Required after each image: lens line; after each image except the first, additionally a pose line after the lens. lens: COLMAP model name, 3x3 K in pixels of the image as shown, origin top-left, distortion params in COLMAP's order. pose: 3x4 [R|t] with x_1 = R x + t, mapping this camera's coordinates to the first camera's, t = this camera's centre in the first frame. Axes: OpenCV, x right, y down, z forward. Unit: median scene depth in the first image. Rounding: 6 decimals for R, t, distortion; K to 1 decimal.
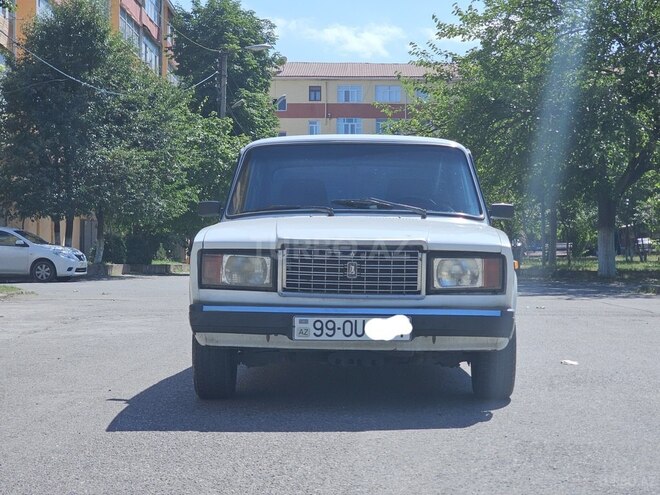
lens RADIAL K [[1210.7, 0, 326.5], [0, 1210.7, 246.9], [0, 0, 1]] dist [0.021315, 0.000000]
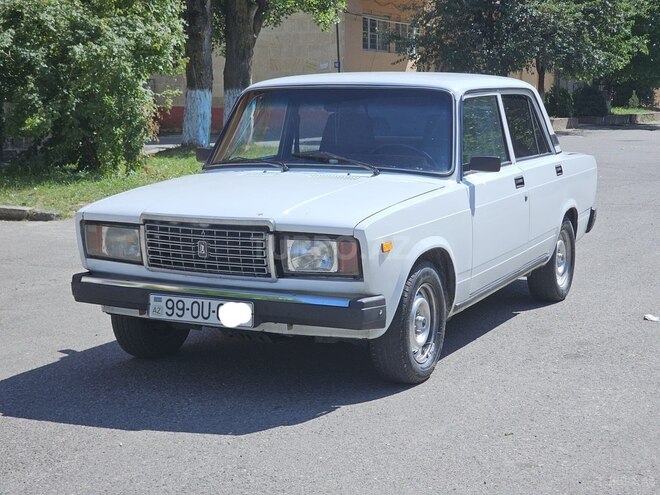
lens RADIAL K [[1210.7, 0, 329.2], [0, 1210.7, 250.4], [0, 0, 1]] dist [0.021315, 0.000000]
pose [[0.914537, 0.045215, -0.401966, 0.497336], [0.009409, 0.991086, 0.132890, -0.106618], [0.404392, -0.125315, 0.905960, 0.165440]]
